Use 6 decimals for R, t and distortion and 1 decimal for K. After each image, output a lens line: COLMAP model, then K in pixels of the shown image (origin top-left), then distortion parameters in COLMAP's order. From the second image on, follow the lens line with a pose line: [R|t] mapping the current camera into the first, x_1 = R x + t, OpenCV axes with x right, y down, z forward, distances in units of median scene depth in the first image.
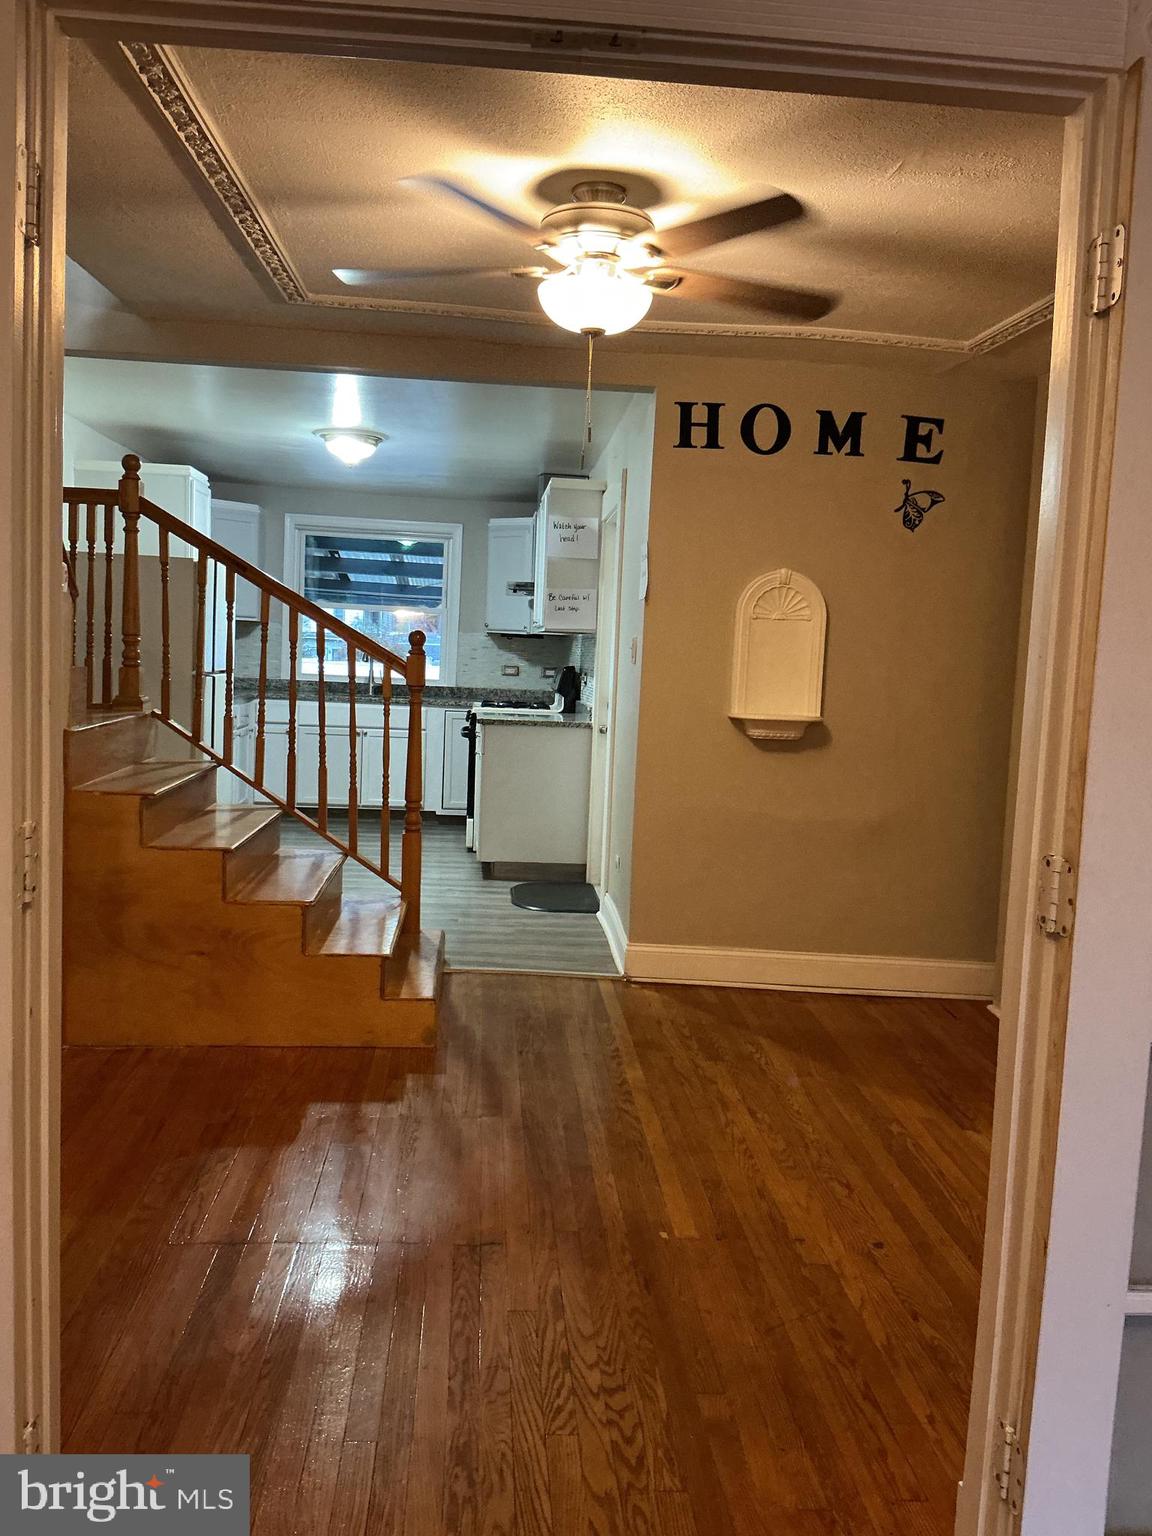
lens RADIAL K [[1281.6, 0, 539.0], [0, 1281.6, 754.8], [0, 0, 1]] dist [0.034489, -0.066046]
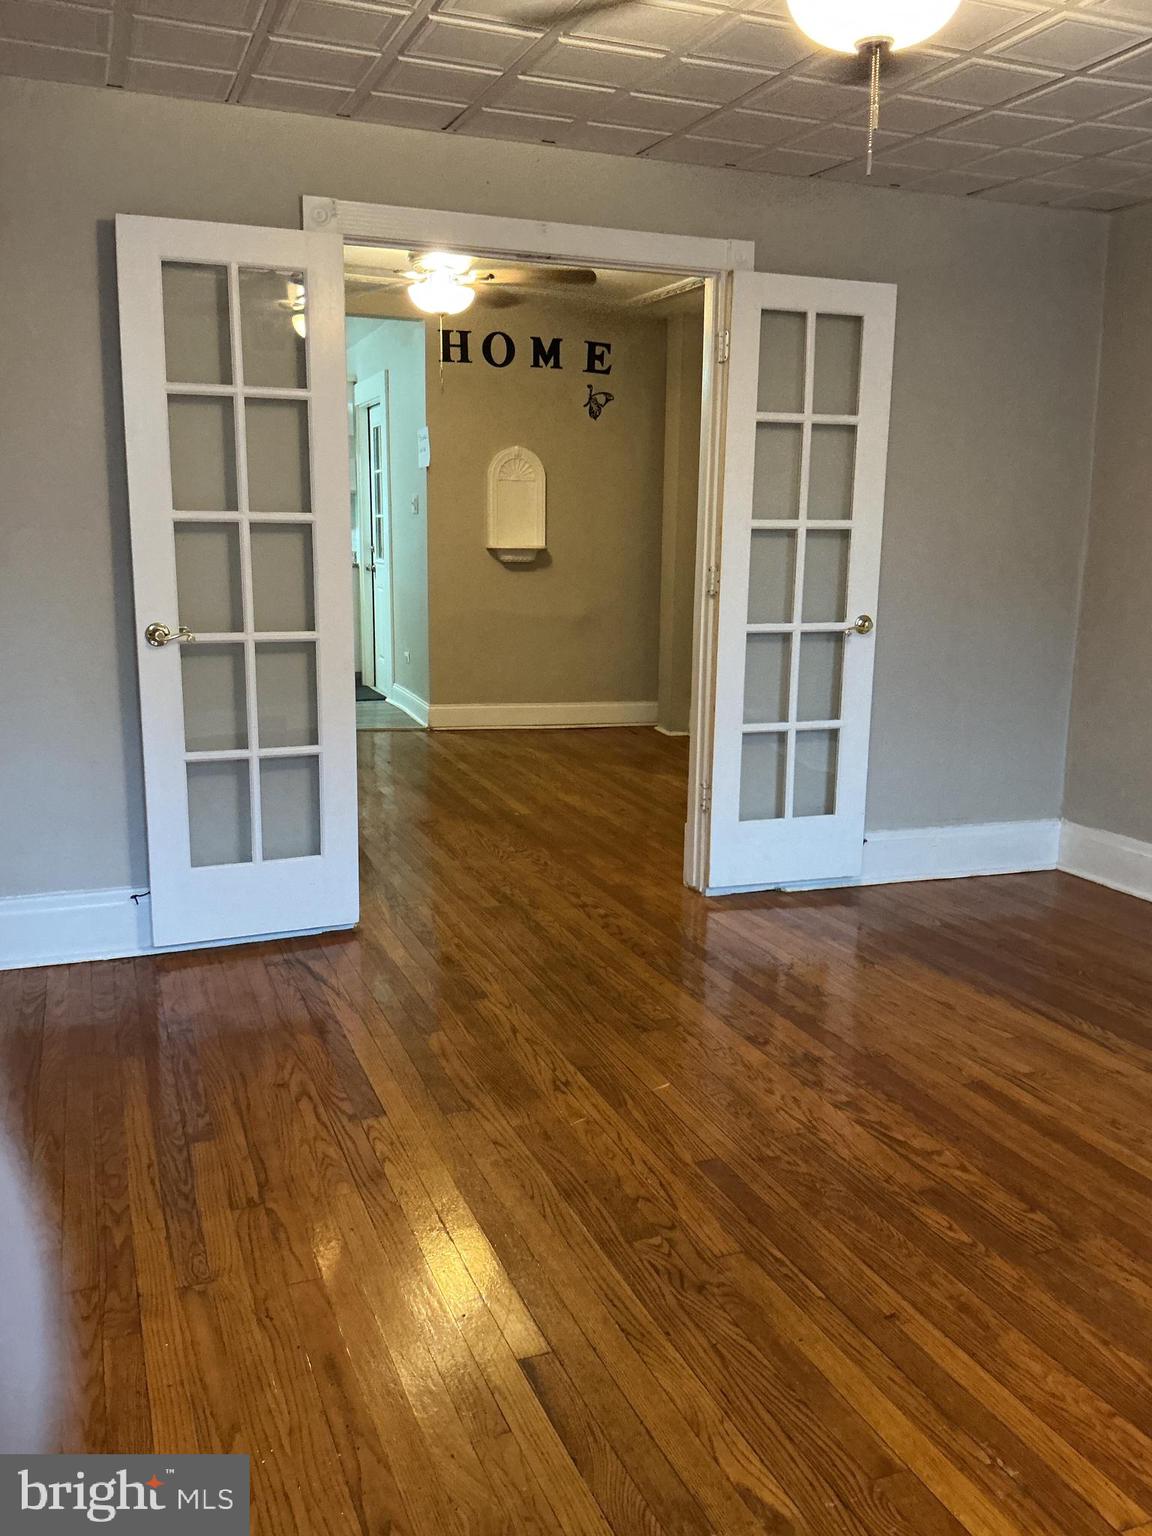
lens RADIAL K [[1281.6, 0, 579.3], [0, 1281.6, 770.8], [0, 0, 1]] dist [0.034489, -0.066046]
pose [[0.948666, -0.086385, 0.304253, -0.227408], [0.051755, 0.991410, 0.120114, 0.054165], [-0.312015, -0.098202, 0.944988, -0.473237]]
